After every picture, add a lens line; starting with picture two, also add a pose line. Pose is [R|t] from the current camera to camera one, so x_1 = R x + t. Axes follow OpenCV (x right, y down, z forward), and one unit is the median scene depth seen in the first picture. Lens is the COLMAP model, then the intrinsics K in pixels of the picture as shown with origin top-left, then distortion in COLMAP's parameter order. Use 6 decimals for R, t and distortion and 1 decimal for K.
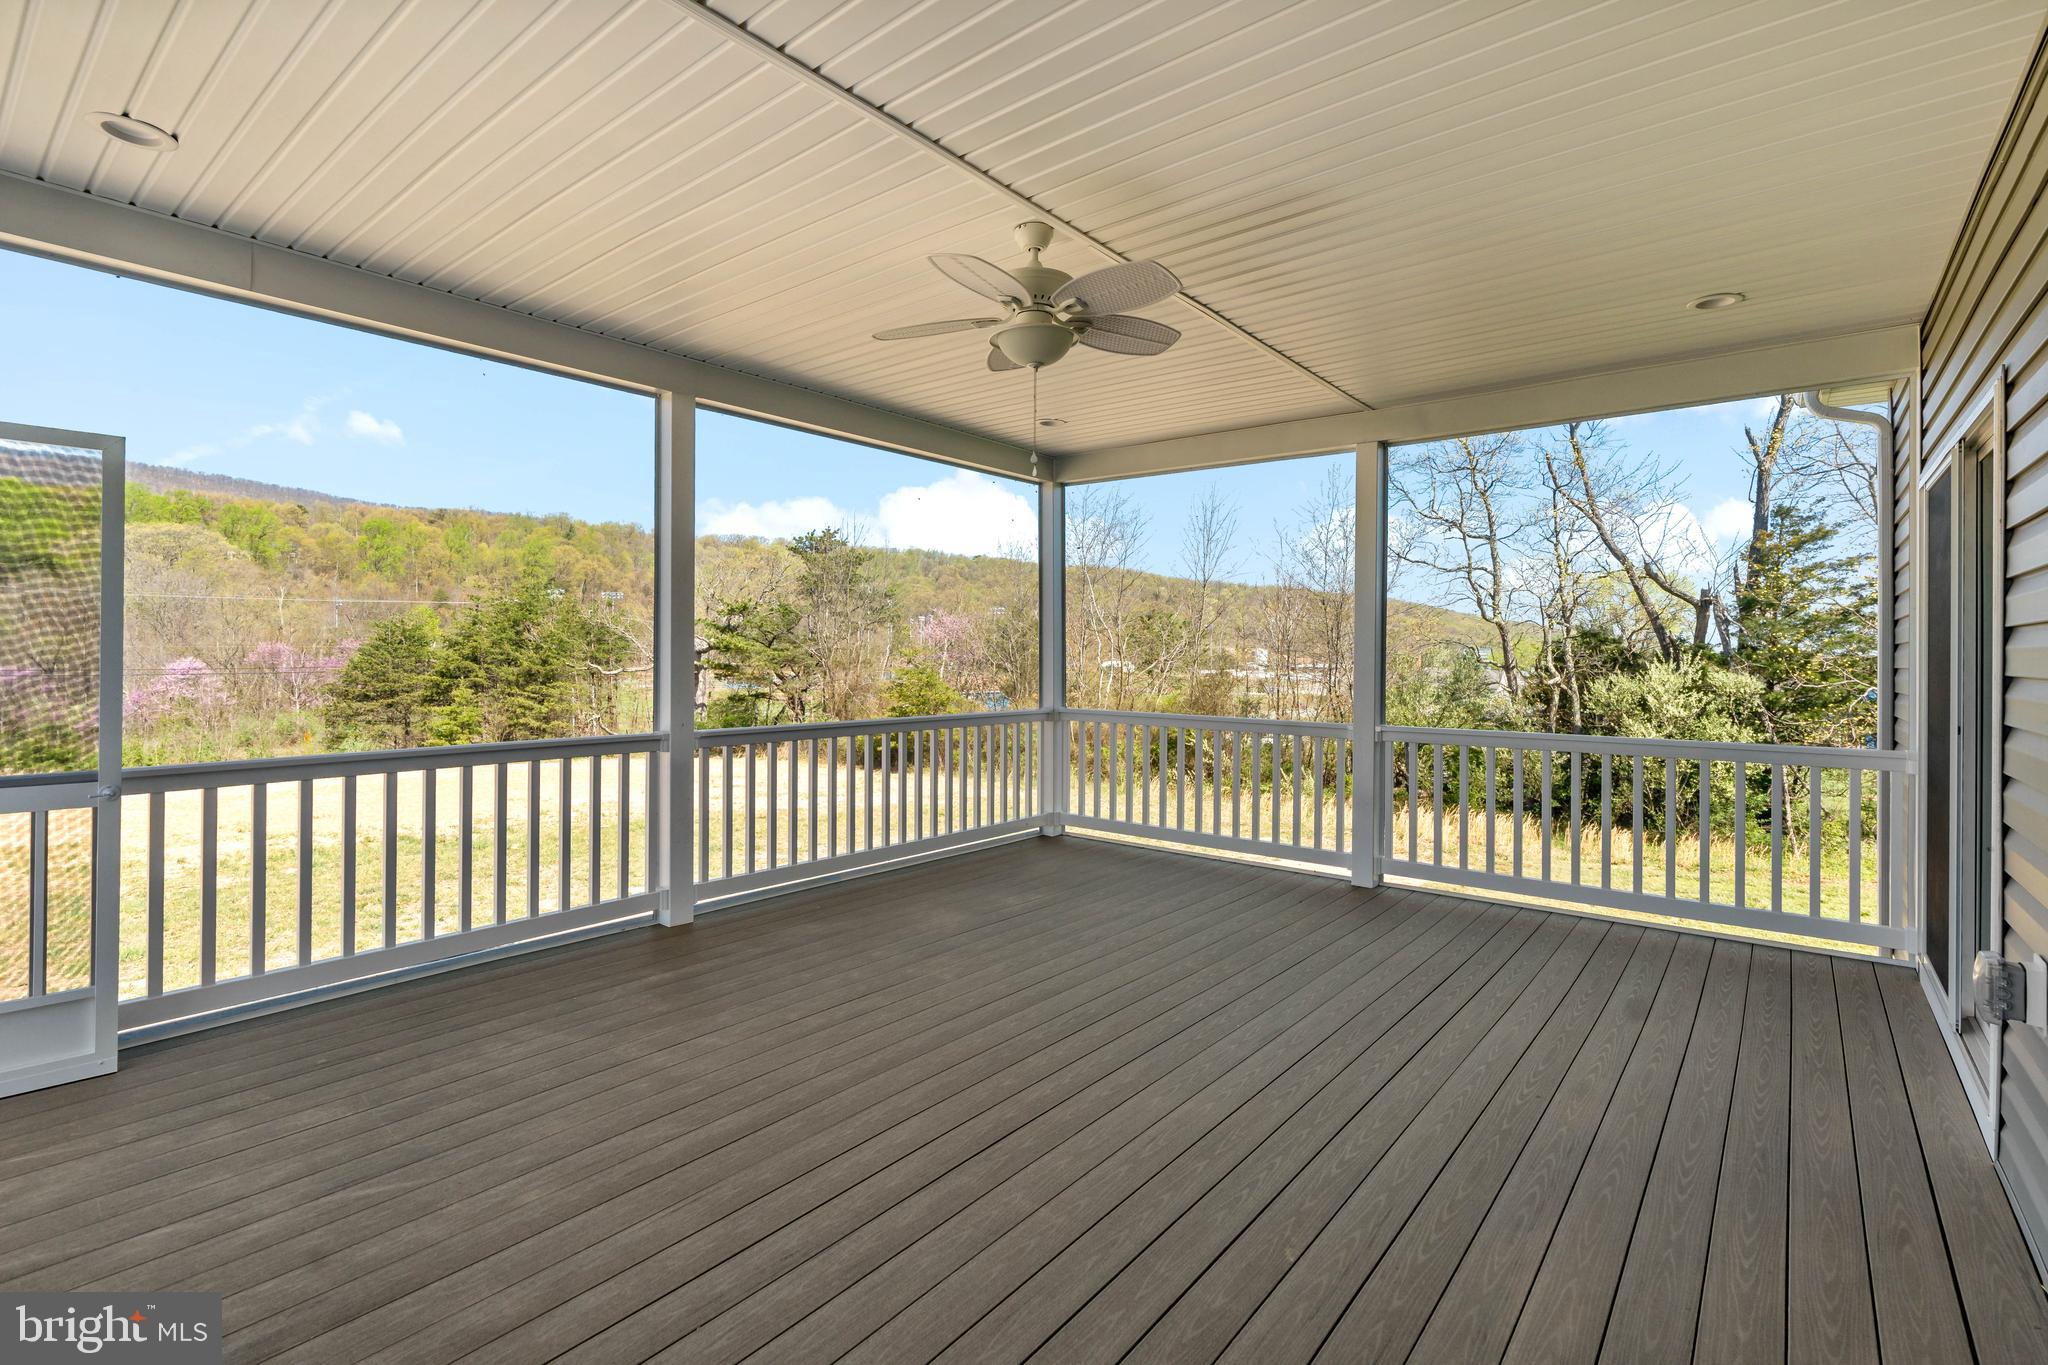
lens RADIAL K [[941.0, 0, 1030.6], [0, 941.0, 686.9], [0, 0, 1]] dist [-0.007204, -0.000728]
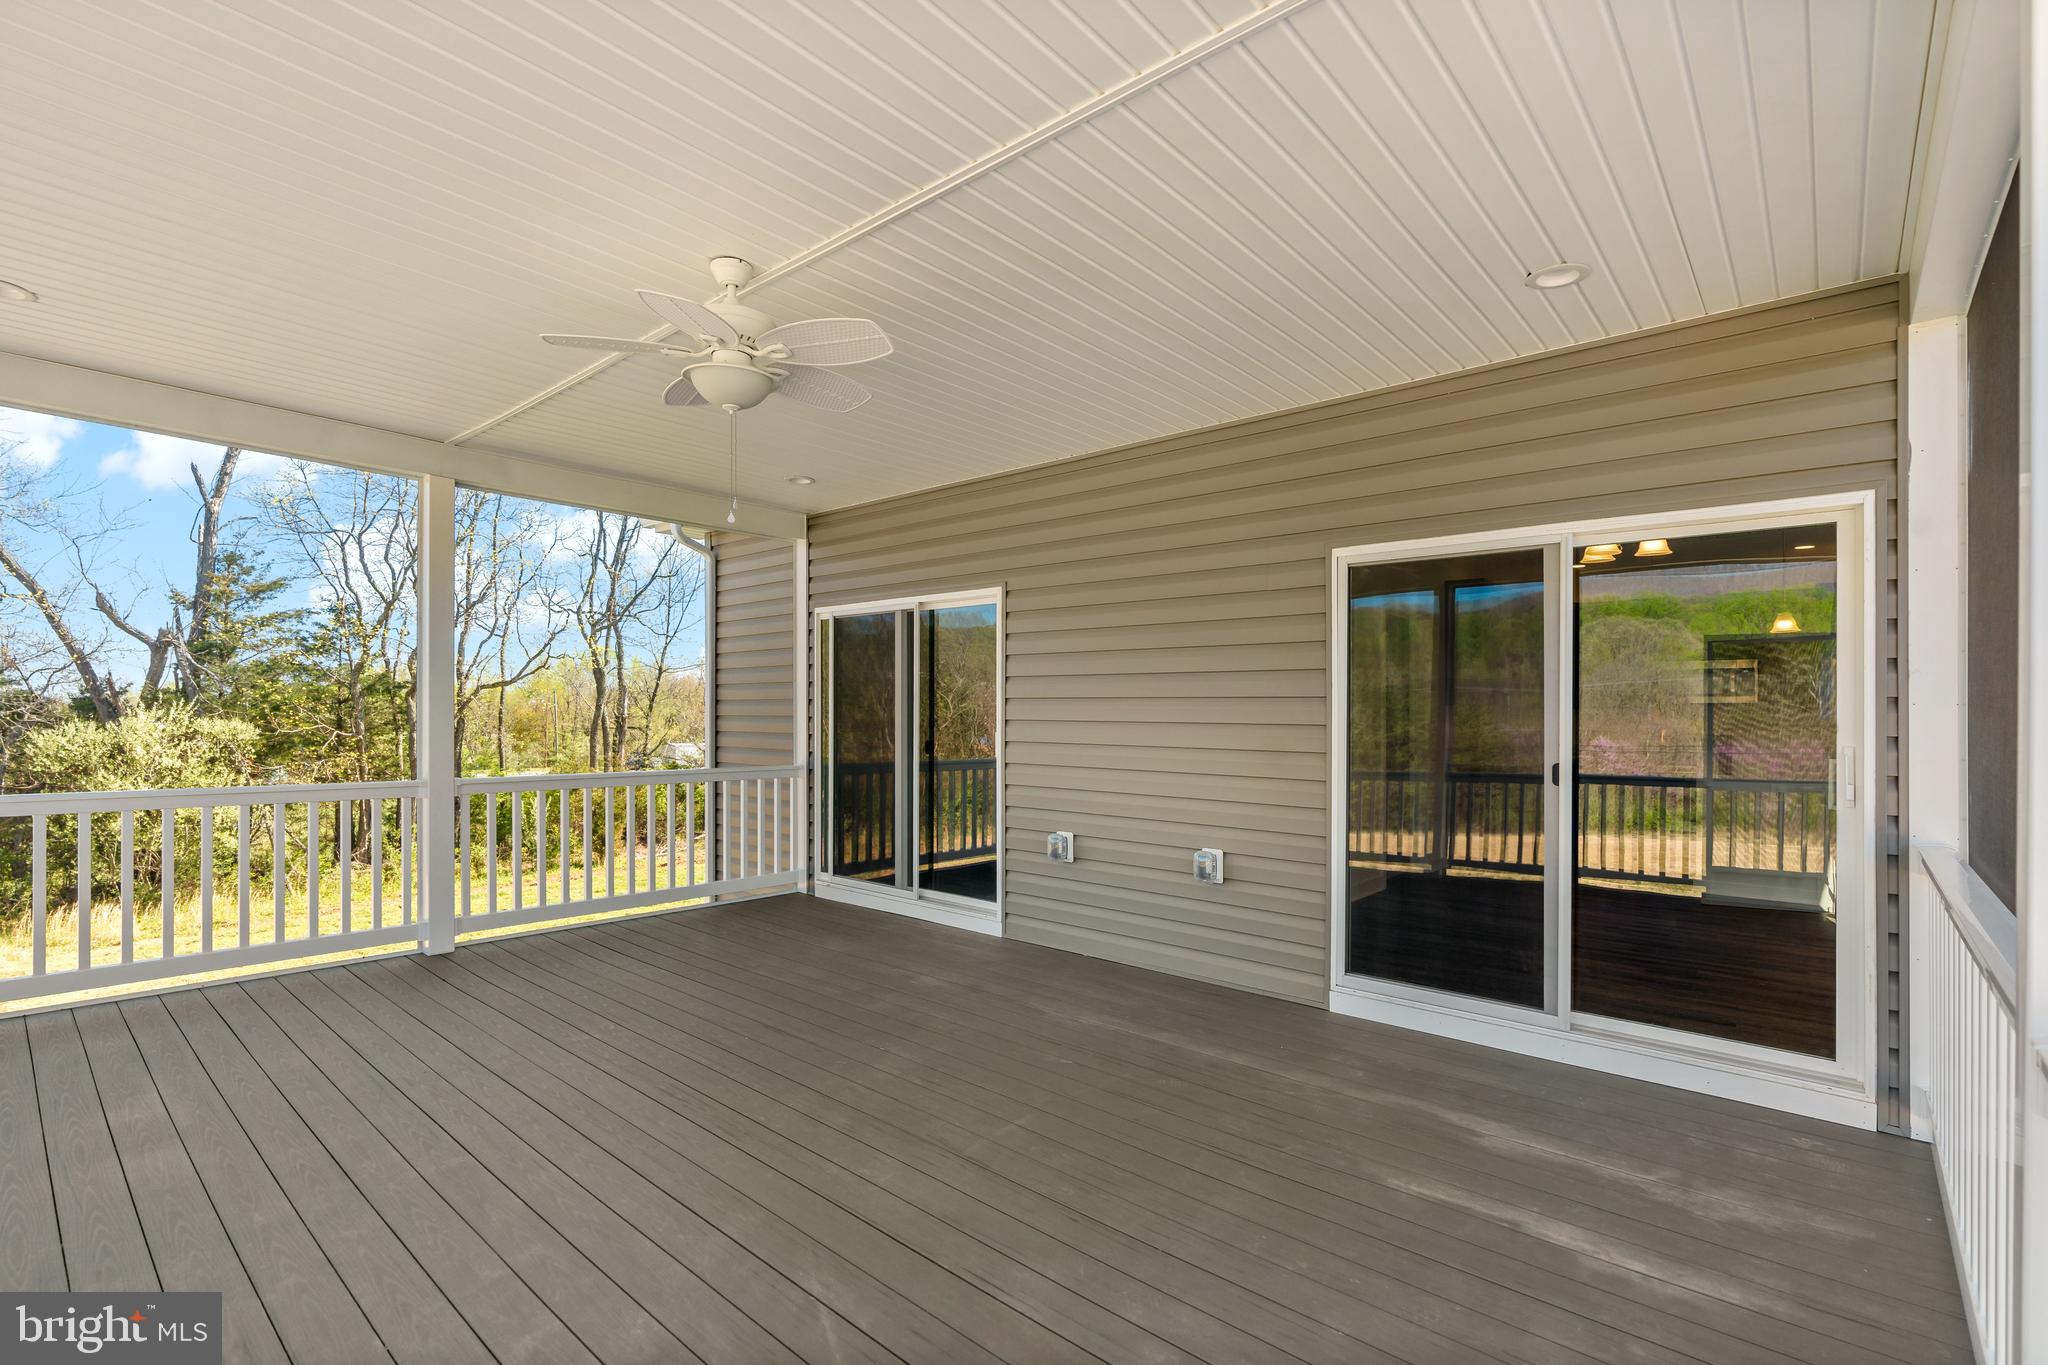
lens RADIAL K [[941.0, 0, 1030.6], [0, 941.0, 686.9], [0, 0, 1]] dist [-0.007204, -0.000728]
pose [[0.028562, 0.019832, 0.999395, -0.440320], [0.029792, 0.999342, -0.020682, -0.007749], [-0.999148, 0.030364, 0.027952, 0.311955]]
